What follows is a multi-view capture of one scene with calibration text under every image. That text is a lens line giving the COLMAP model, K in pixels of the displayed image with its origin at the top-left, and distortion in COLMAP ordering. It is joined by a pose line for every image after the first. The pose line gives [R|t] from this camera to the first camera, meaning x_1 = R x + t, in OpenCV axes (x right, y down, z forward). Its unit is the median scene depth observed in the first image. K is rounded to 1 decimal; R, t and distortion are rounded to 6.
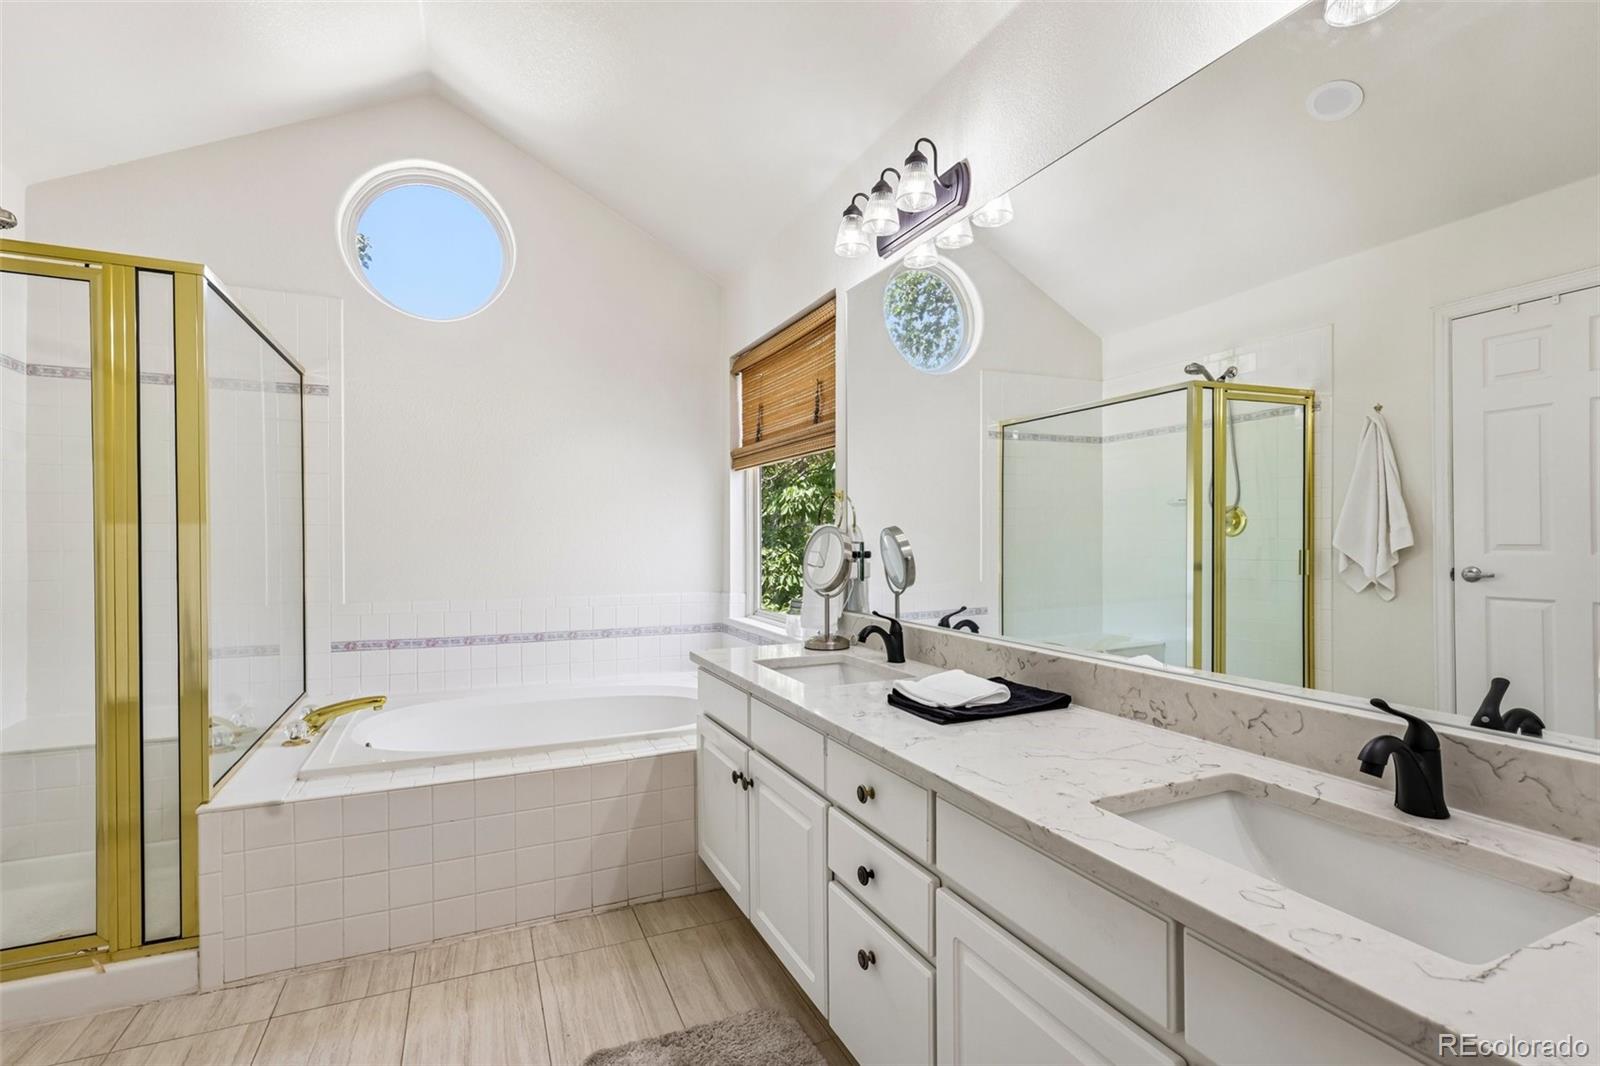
lens RADIAL K [[735.5, 0, 800.5], [0, 735.5, 529.8], [0, 0, 1]] dist [0.001170, 0.000854]
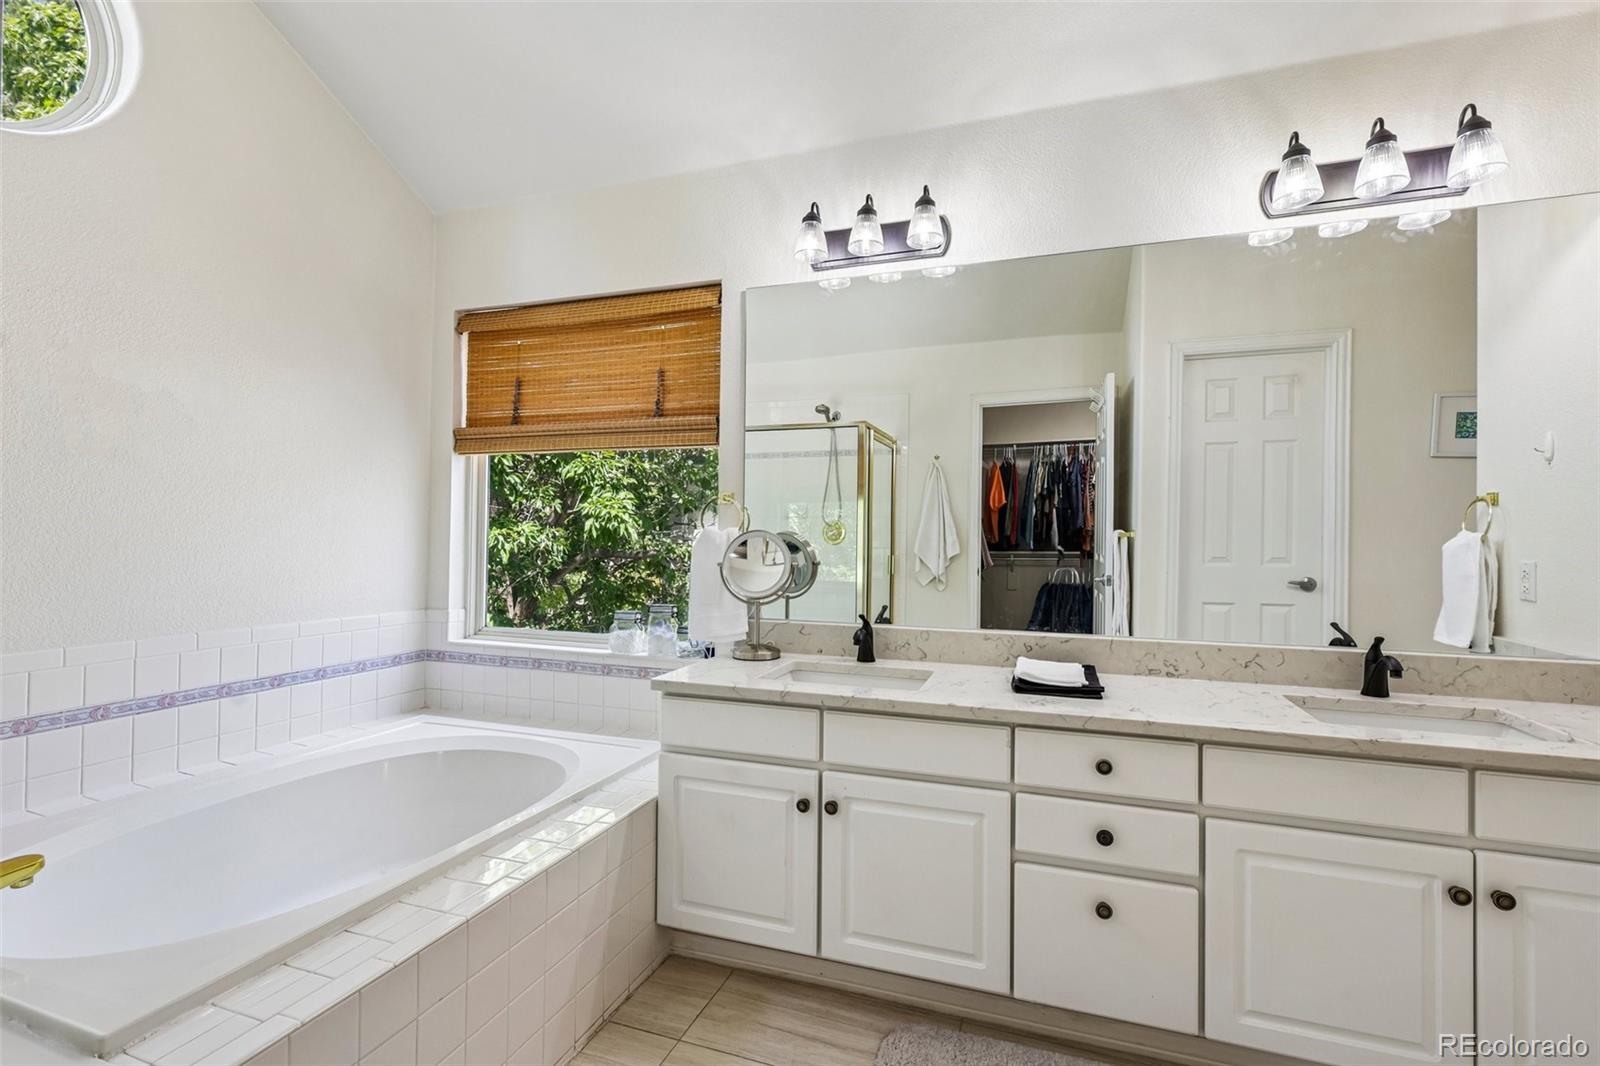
lens RADIAL K [[707.8, 0, 801.2], [0, 707.8, 528.8], [0, 0, 1]] dist [0.000850, 0.005355]
pose [[0.691486, 0.026039, 0.721920, -0.422491], [-0.020239, 0.999656, -0.016672, 0.005015], [-0.722106, -0.003082, 0.691775, 0.228516]]
